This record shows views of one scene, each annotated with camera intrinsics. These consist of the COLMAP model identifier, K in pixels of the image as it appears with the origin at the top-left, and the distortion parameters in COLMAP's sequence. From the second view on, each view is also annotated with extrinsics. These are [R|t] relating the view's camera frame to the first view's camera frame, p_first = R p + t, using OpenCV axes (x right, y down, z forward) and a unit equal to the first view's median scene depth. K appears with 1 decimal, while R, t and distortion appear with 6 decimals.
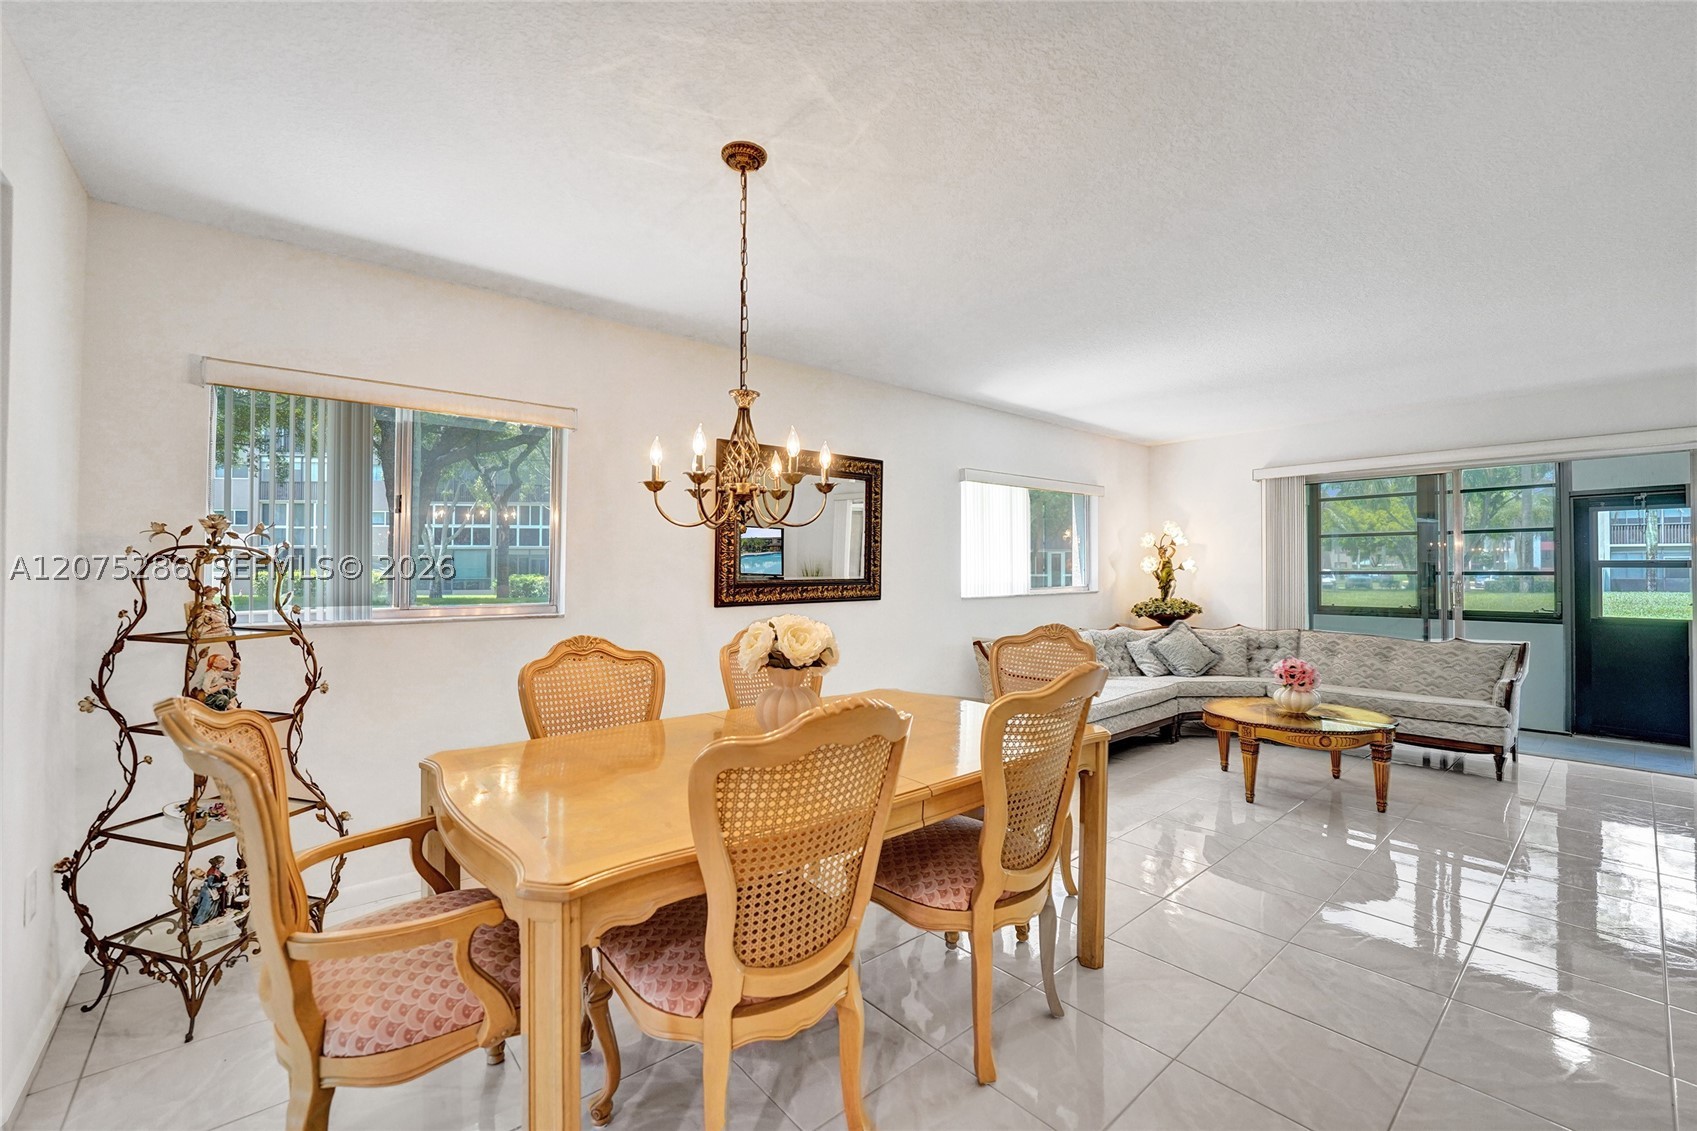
lens RADIAL K [[698.6, 0, 838.8], [0, 698.6, 567.8], [0, 0, 1]] dist [-0.023225, 0.000390]
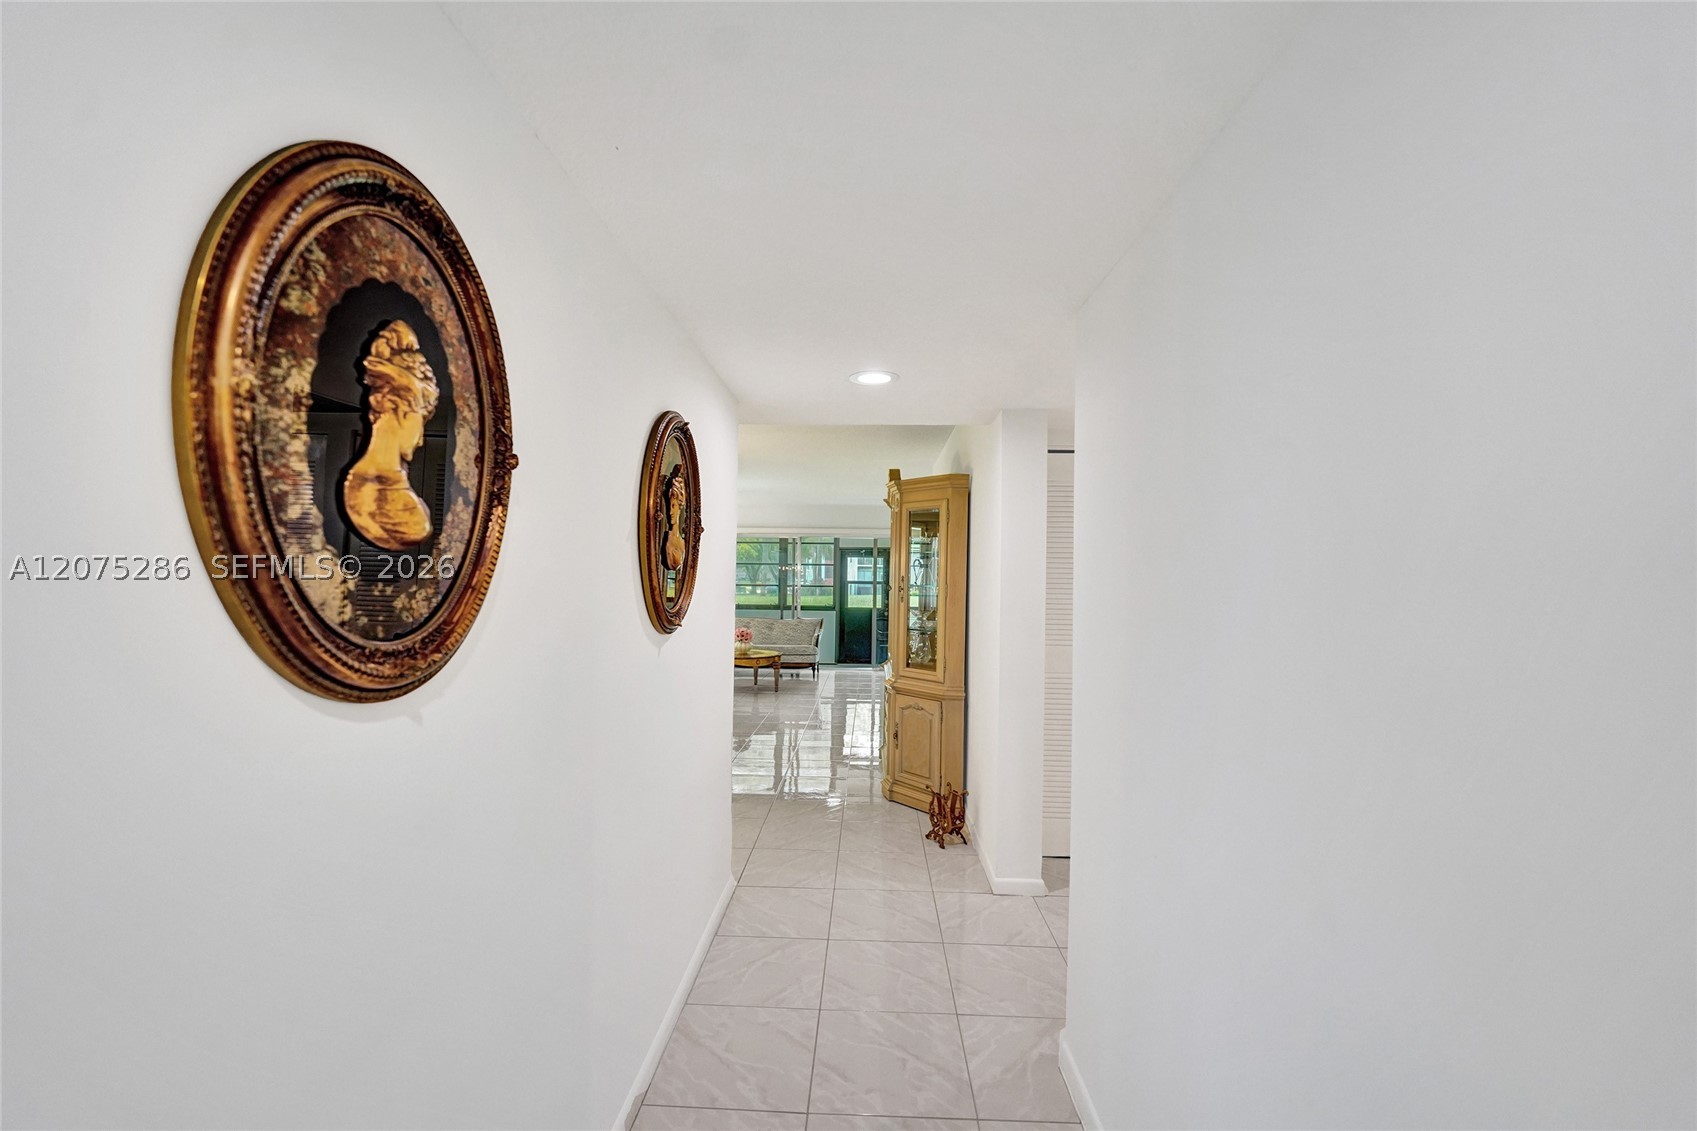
lens RADIAL K [[698.6, 0, 848.1], [0, 698.6, 574.9], [0, 0, 1]] dist [-0.023225, 0.000390]
pose [[0.673268, 0.021756, 0.739078, -0.449132], [-0.025233, 0.999661, -0.006441, -0.014868], [-0.738968, -0.014313, 0.673589, -0.427302]]
